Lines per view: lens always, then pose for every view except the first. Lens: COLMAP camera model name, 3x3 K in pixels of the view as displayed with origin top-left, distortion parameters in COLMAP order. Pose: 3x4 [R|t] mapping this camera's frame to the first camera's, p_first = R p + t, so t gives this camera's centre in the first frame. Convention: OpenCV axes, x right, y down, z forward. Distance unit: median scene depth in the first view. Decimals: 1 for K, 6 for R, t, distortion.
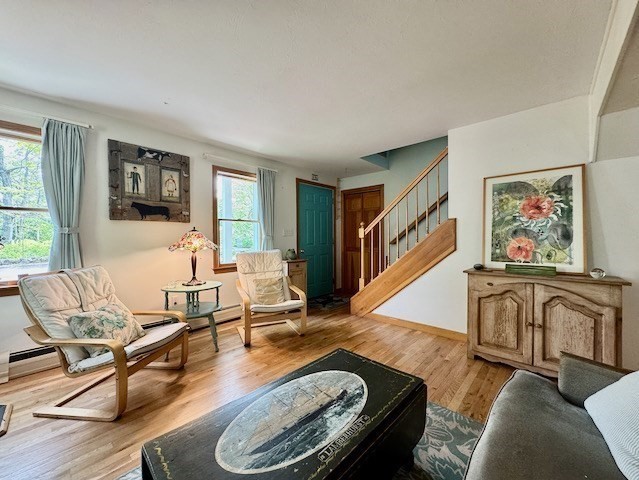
lens RADIAL K [[253.6, 0, 319.8], [0, 253.6, 238.8], [0, 0, 1]] dist [-0.018875, -0.000402]
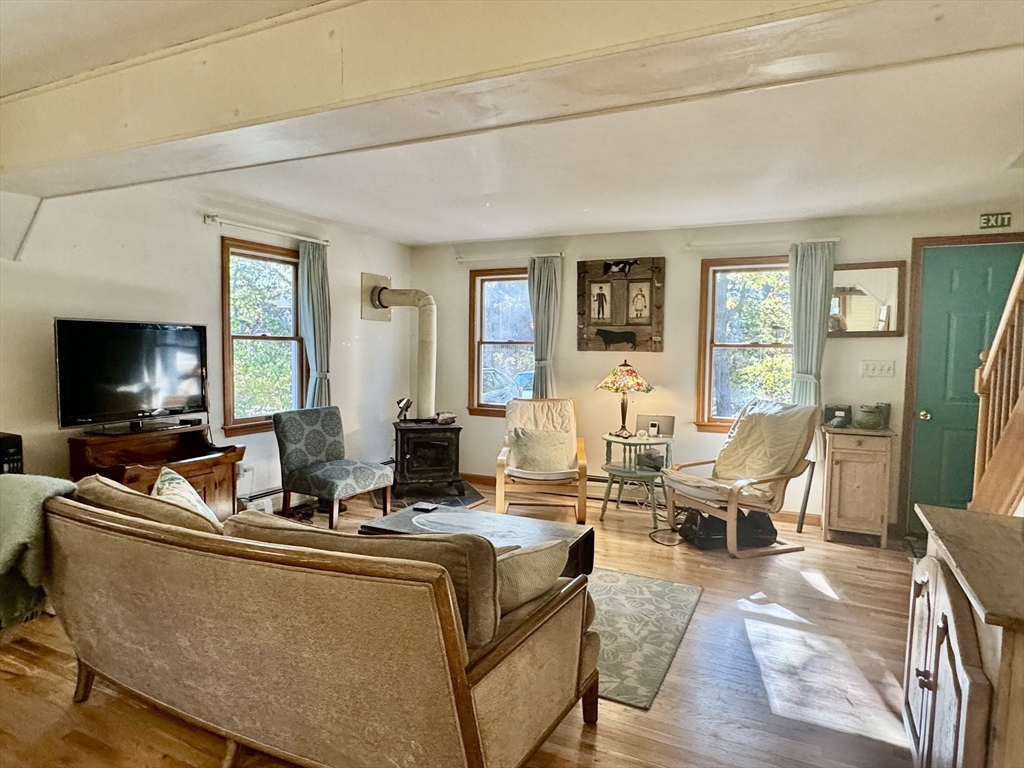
lens RADIAL K [[630.5, 0, 514.0], [0, 630.5, 386.9], [0, 0, 1]] dist [0.001579, 0.000151]
pose [[0.286083, 0.071290, -0.955549, 1.164430], [-0.017471, 0.997451, 0.069185, -0.090109], [0.958046, -0.003098, 0.286599, 0.113056]]
